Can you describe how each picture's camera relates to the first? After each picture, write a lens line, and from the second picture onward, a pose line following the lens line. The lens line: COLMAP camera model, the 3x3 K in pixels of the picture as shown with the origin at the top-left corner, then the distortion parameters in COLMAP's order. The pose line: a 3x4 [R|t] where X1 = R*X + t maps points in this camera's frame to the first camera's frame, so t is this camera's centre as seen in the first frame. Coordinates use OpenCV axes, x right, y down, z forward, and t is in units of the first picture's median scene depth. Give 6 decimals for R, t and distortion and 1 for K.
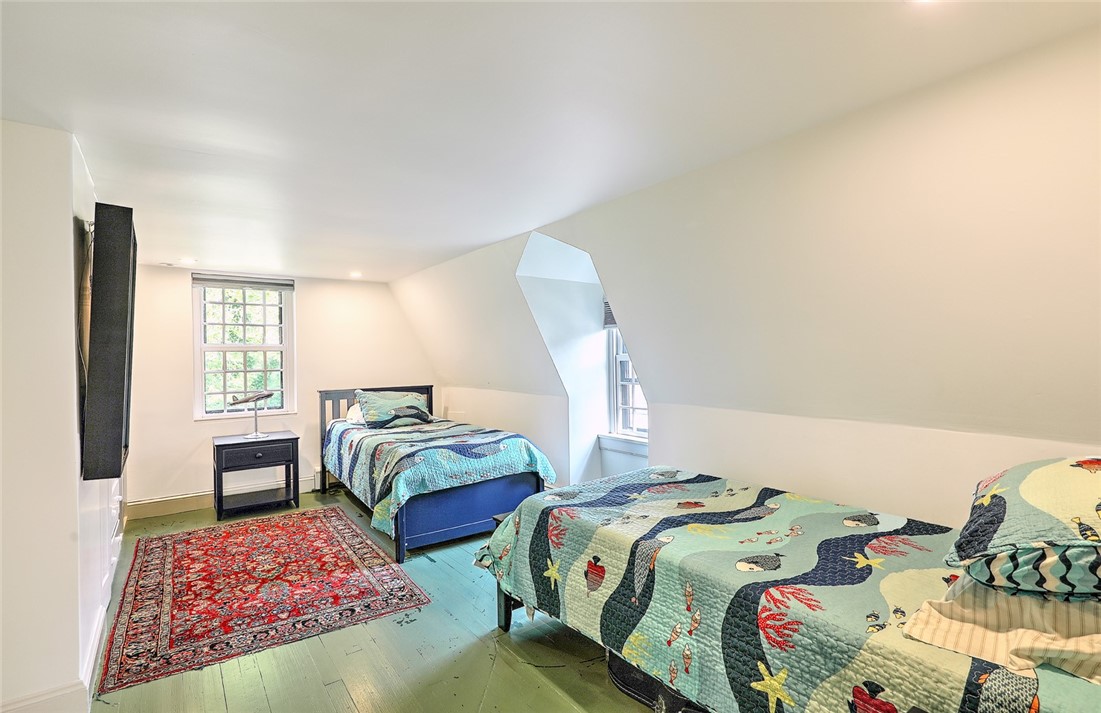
lens RADIAL K [[520.5, 0, 551.9], [0, 520.5, 356.2], [0, 0, 1]] dist [0.000754, 0.000219]
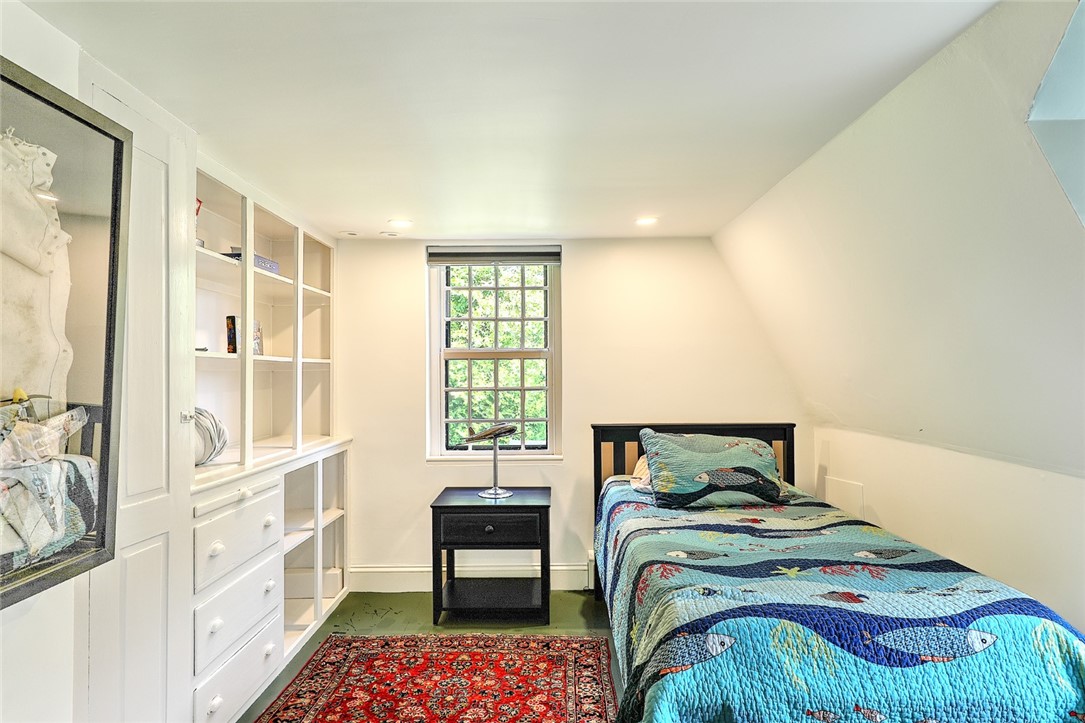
lens RADIAL K [[640.5, 0, 541.3], [0, 640.5, 363.6], [0, 0, 1]] dist [-0.001821, -0.000368]
pose [[0.801899, -0.000173, -0.597460, -0.064707], [-0.002480, 0.999990, -0.003618, -0.001404], [0.597455, 0.004383, 0.801890, 0.434399]]
